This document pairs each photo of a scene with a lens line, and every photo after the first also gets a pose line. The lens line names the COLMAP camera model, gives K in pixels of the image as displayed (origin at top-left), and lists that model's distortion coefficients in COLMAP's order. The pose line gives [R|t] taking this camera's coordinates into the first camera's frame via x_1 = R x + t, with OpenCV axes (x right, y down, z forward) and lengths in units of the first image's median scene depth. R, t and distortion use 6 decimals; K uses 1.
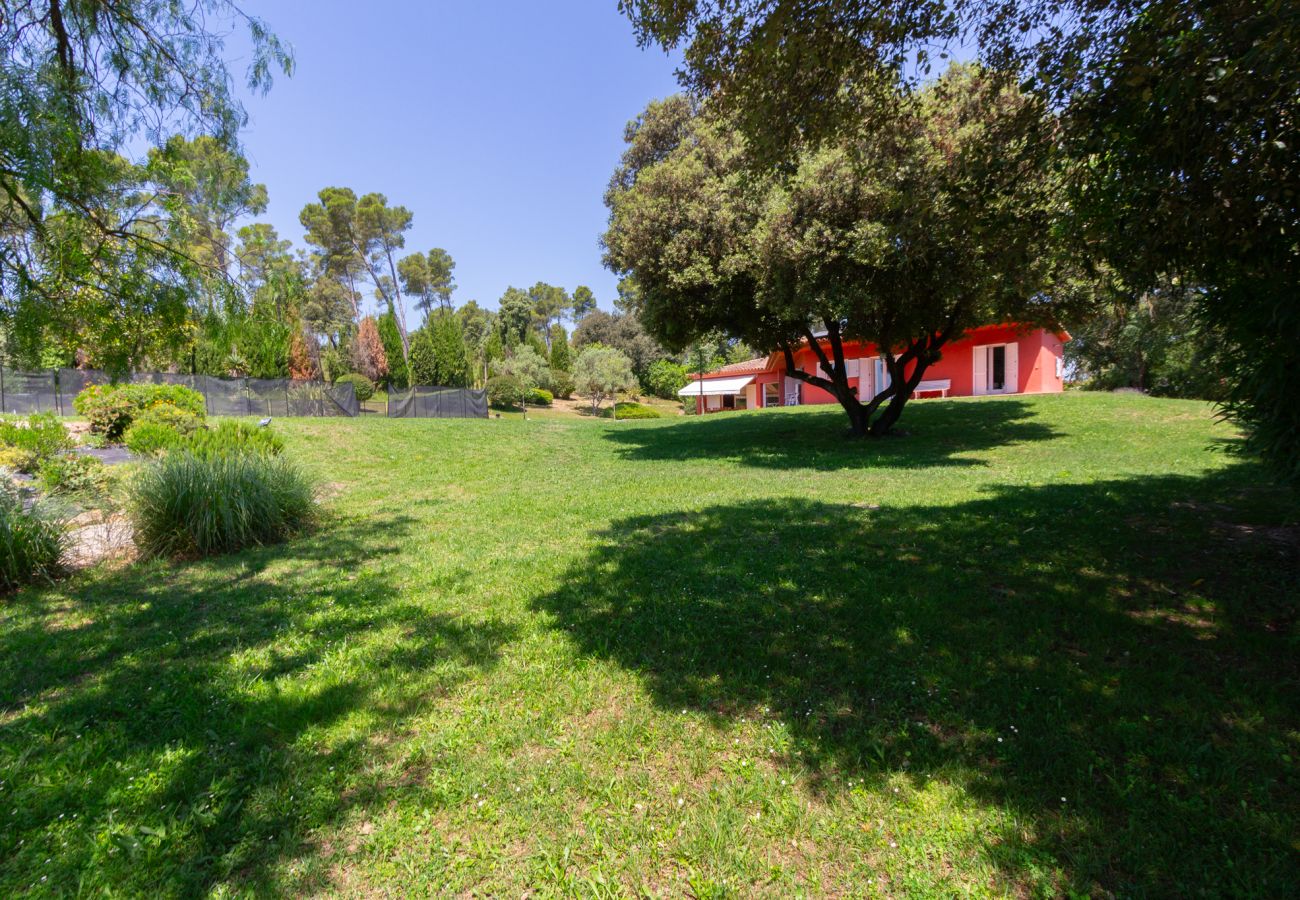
lens RADIAL K [[660.9, 0, 650.0], [0, 660.9, 450.0], [0, 0, 1]] dist [0.001406, -0.000148]
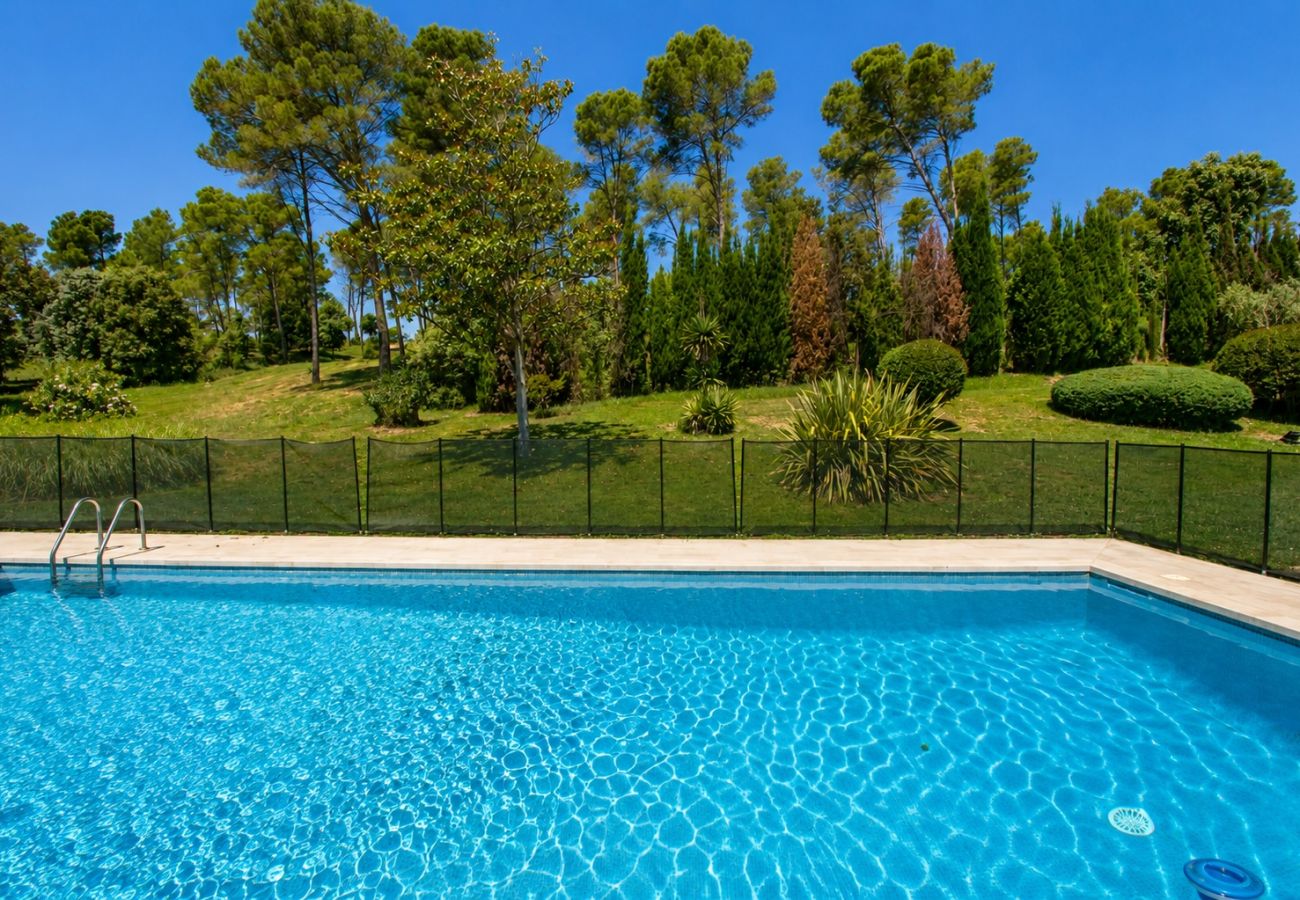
lens RADIAL K [[660.9, 0, 650.0], [0, 660.9, 450.0], [0, 0, 1]] dist [0.001406, -0.000148]
pose [[0.743097, 0.069348, -0.665581, -0.185322], [-0.023970, 0.996736, 0.077090, -0.047862], [0.668754, -0.041331, 0.742334, 0.360804]]
